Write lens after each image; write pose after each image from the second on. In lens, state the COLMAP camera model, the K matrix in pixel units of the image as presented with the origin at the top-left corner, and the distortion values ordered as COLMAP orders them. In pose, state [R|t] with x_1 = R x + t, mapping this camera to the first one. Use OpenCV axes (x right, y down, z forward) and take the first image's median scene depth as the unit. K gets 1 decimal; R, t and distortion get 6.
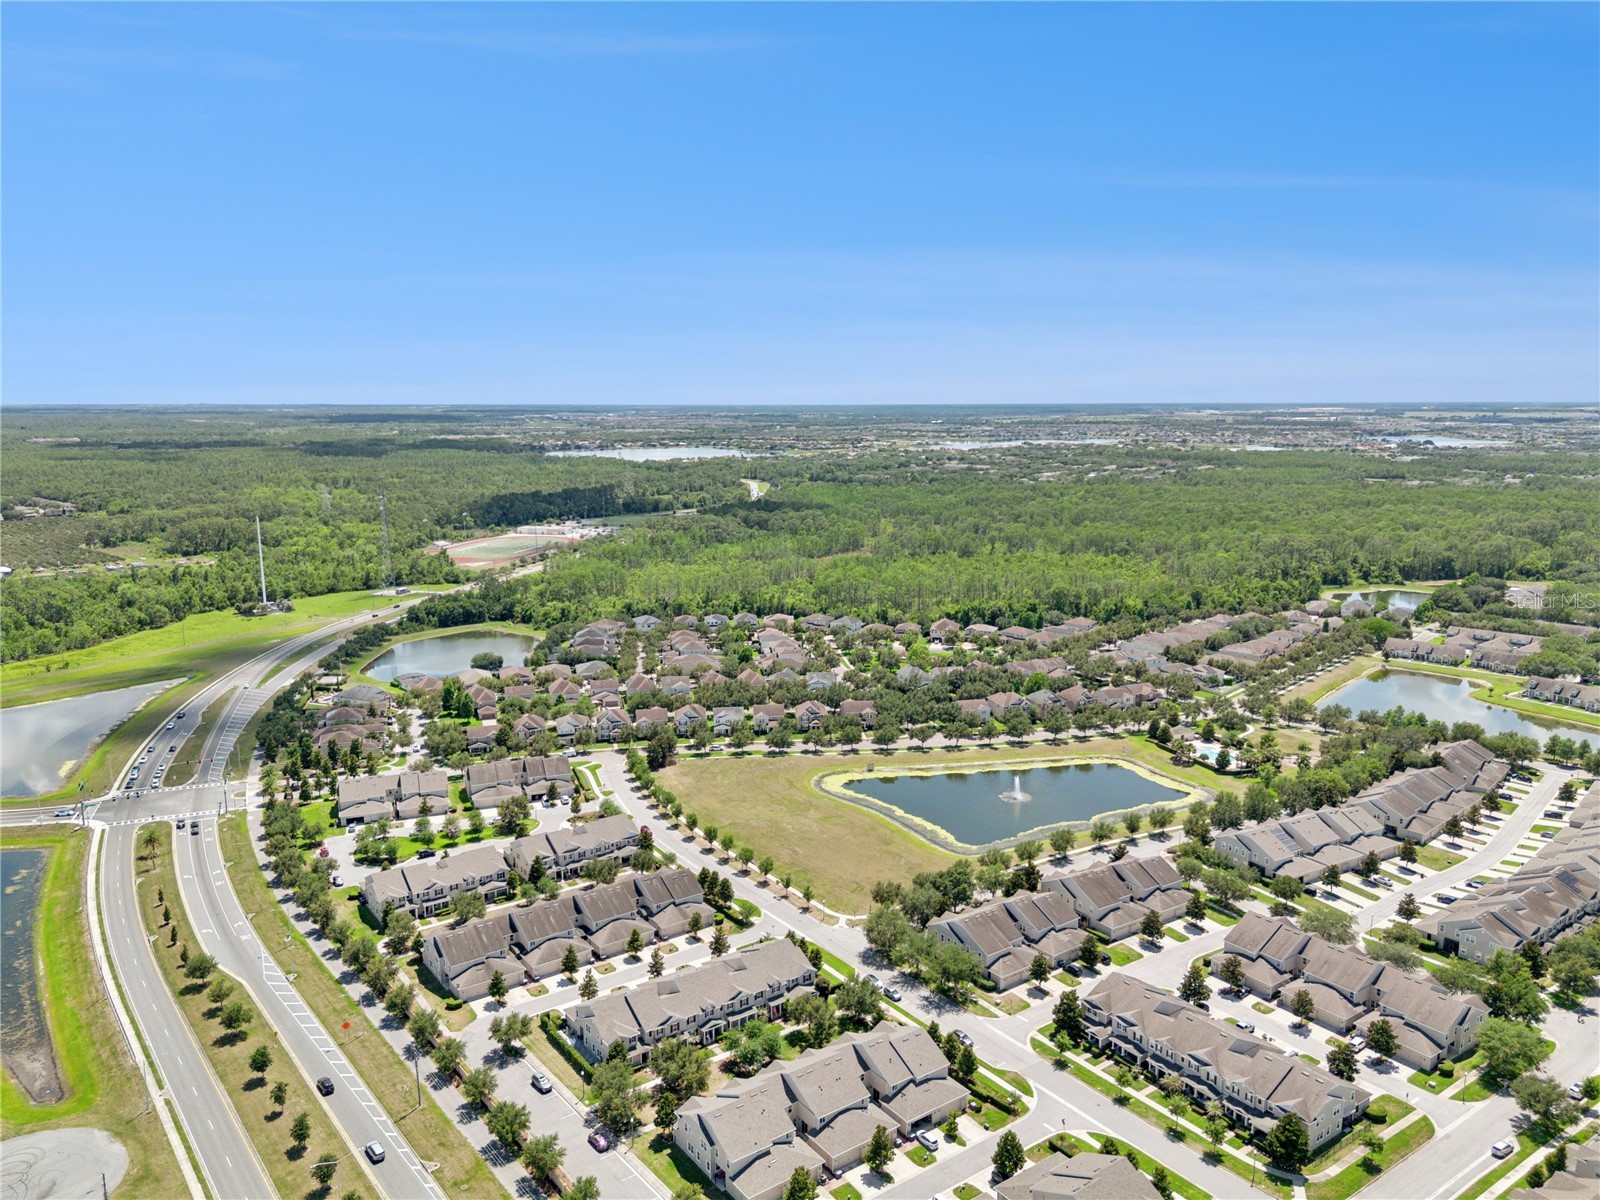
lens RADIAL K [[1145.9, 0, 801.8], [0, 1145.9, 591.9], [0, 0, 1]] dist [0.082580, -0.082290]
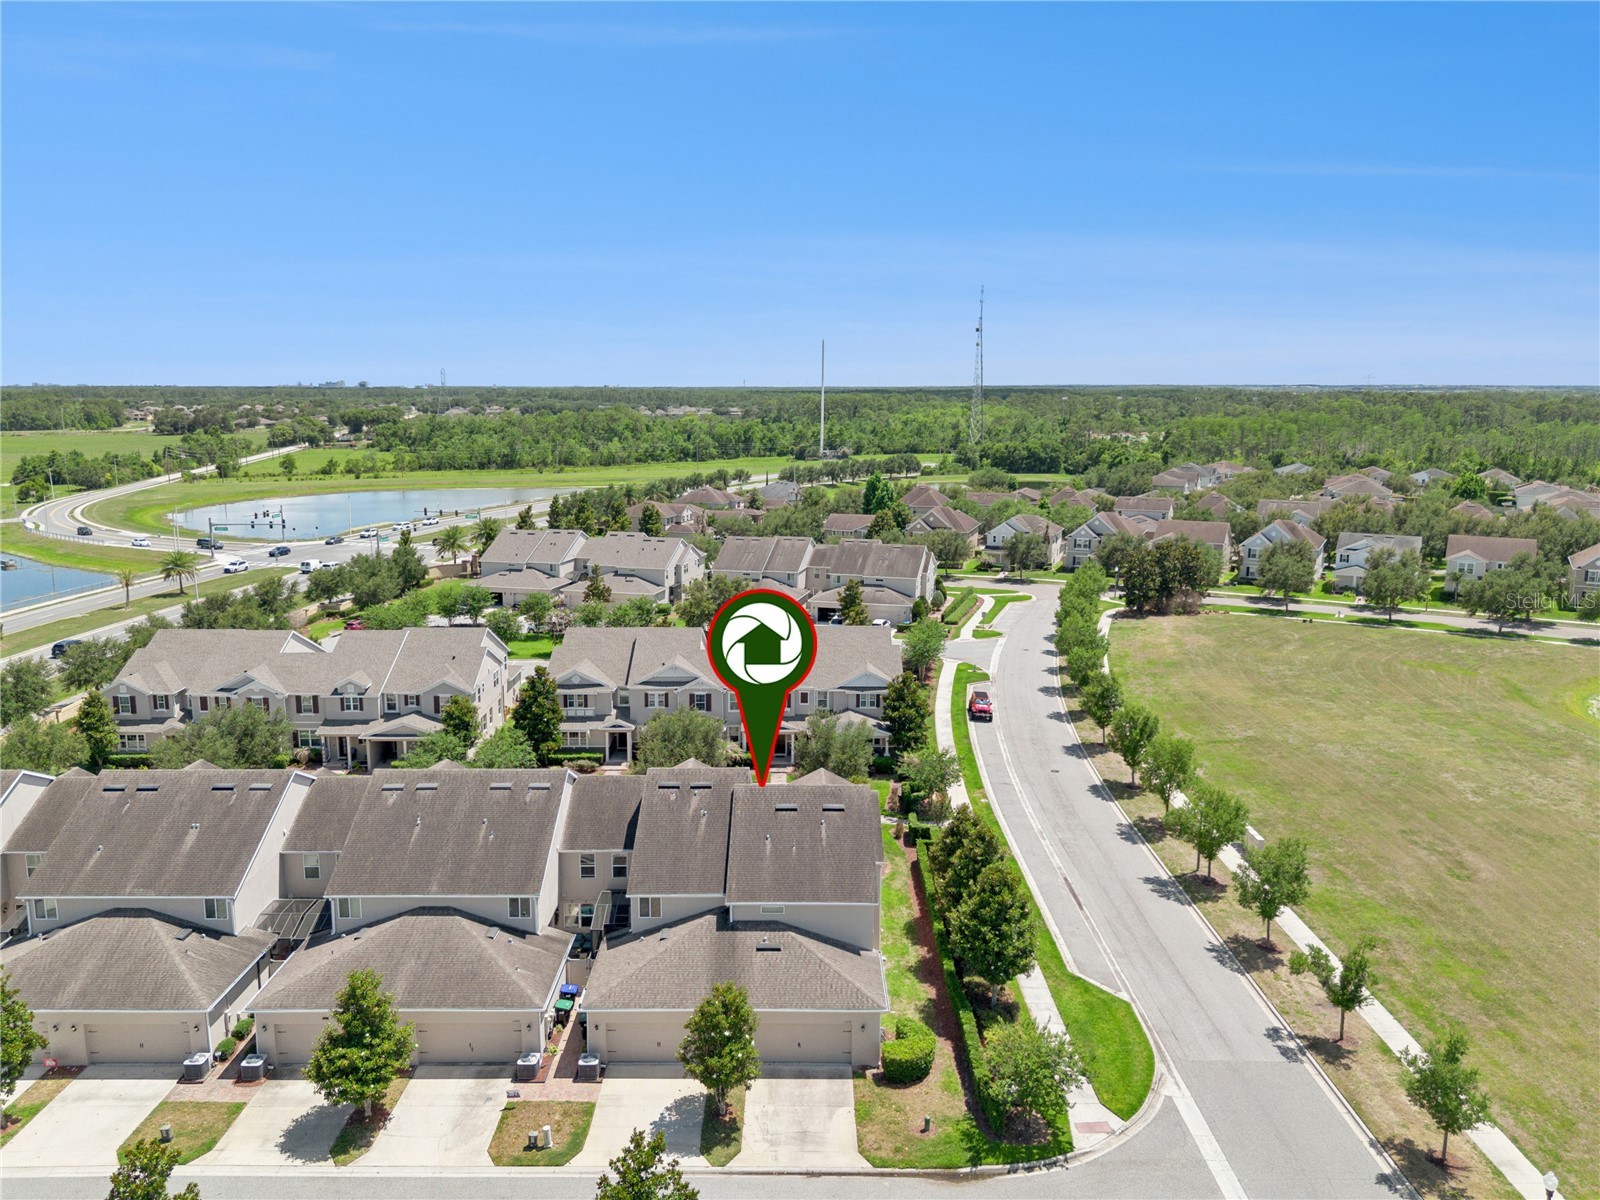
lens RADIAL K [[1145.9, 0, 801.8], [0, 1145.9, 591.9], [0, 0, 1]] dist [0.082580, -0.082290]
pose [[0.810462, 0.105638, -0.576187, 0.013680], [-0.100153, 0.994111, 0.041385, 0.134553], [0.577166, 0.024166, 0.816269, 0.560726]]
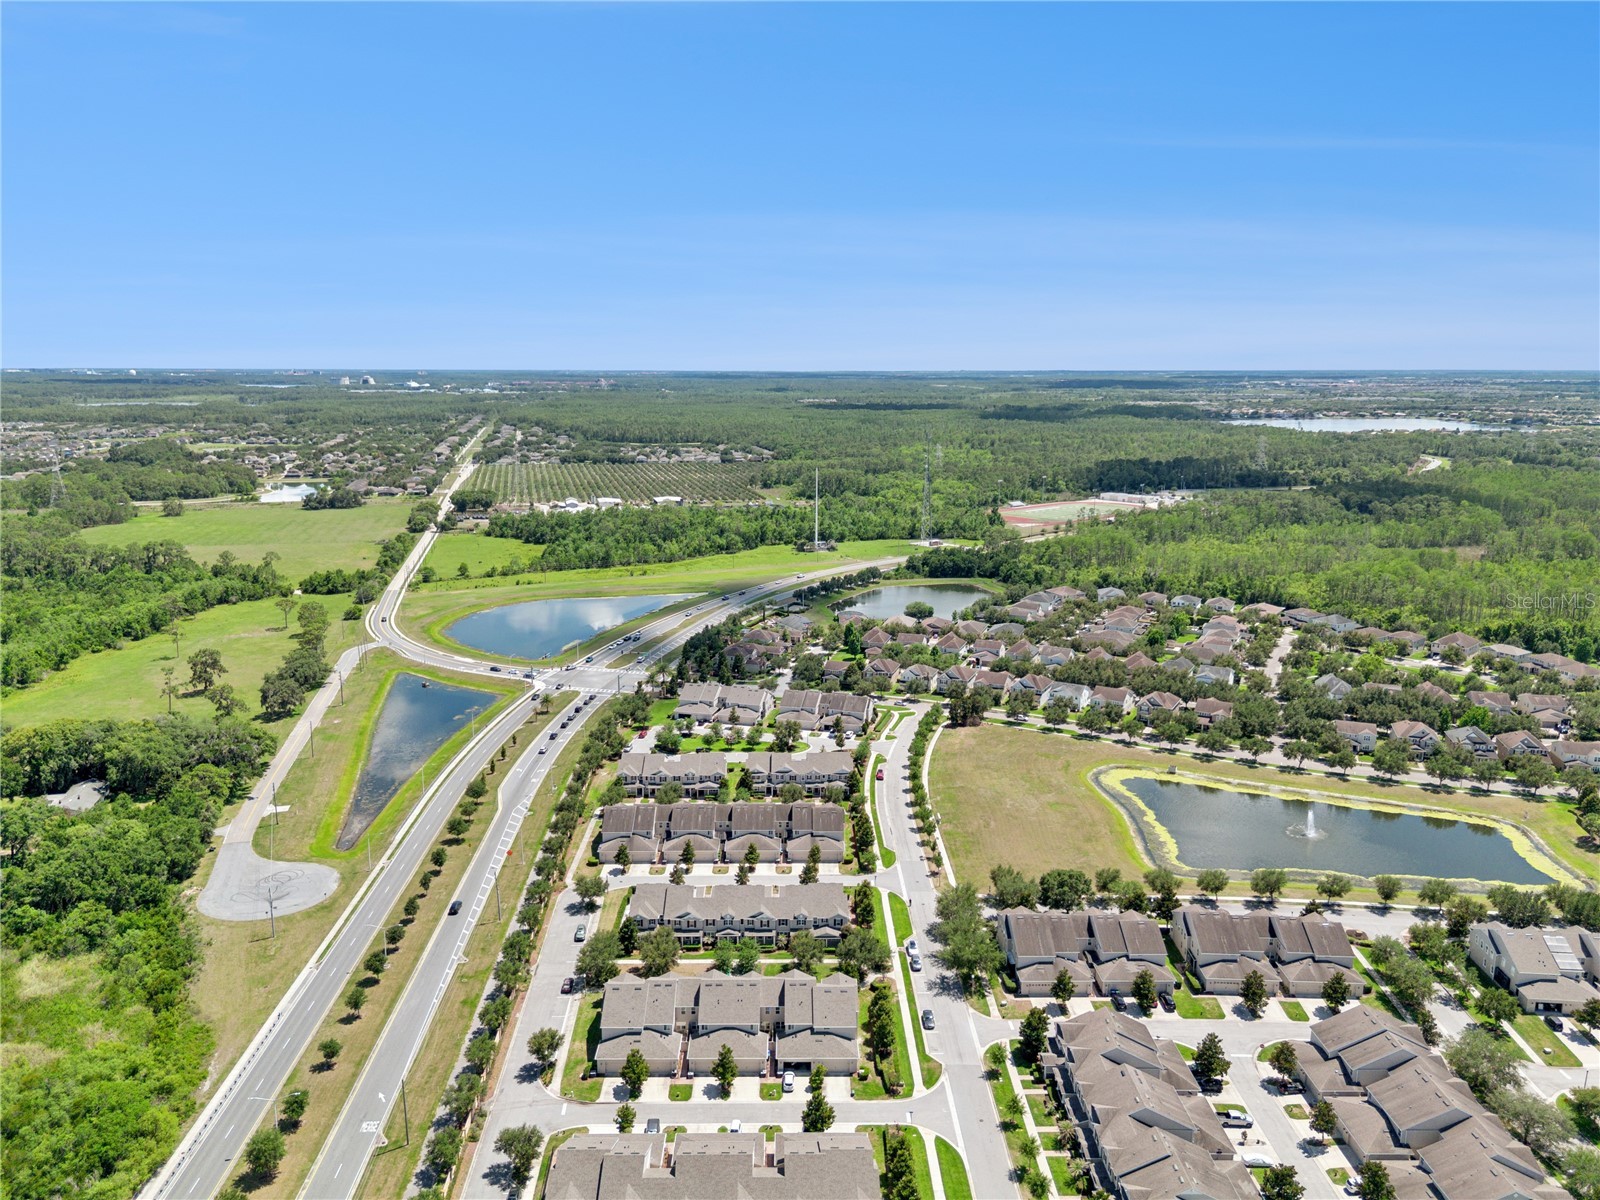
lens RADIAL K [[1145.9, 0, 801.8], [0, 1145.9, 591.9], [0, 0, 1]] dist [0.082580, -0.082290]
pose [[0.817788, 0.115240, -0.563864, 0.311830], [-0.099310, 0.993307, 0.058975, -0.011535], [0.566886, 0.007768, 0.823759, 0.072623]]
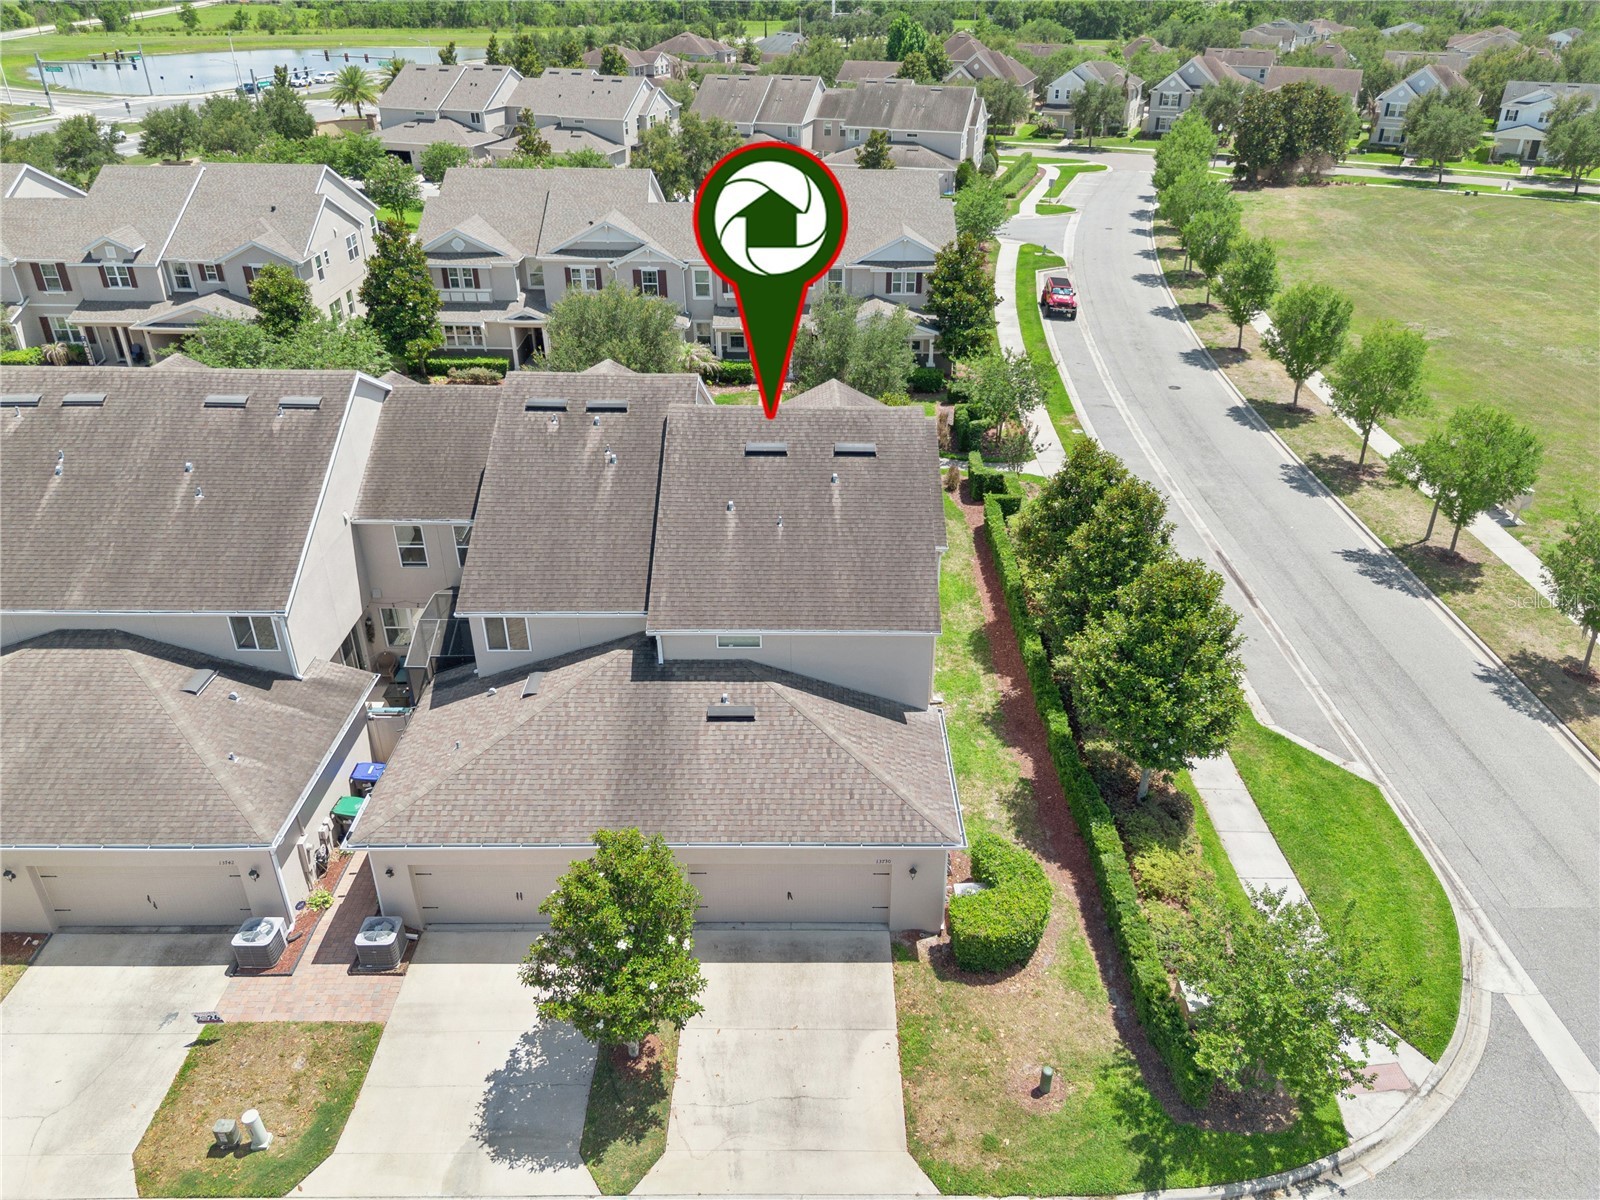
lens RADIAL K [[1176.1, 0, 844.5], [0, 1176.1, 565.6], [0, 0, 1]] dist [0.077156, -0.096747]
pose [[0.824619, 0.269455, -0.497391, -0.026455], [-0.109248, 0.938571, 0.327336, 0.150165], [0.555039, -0.215589, 0.803401, 0.621610]]
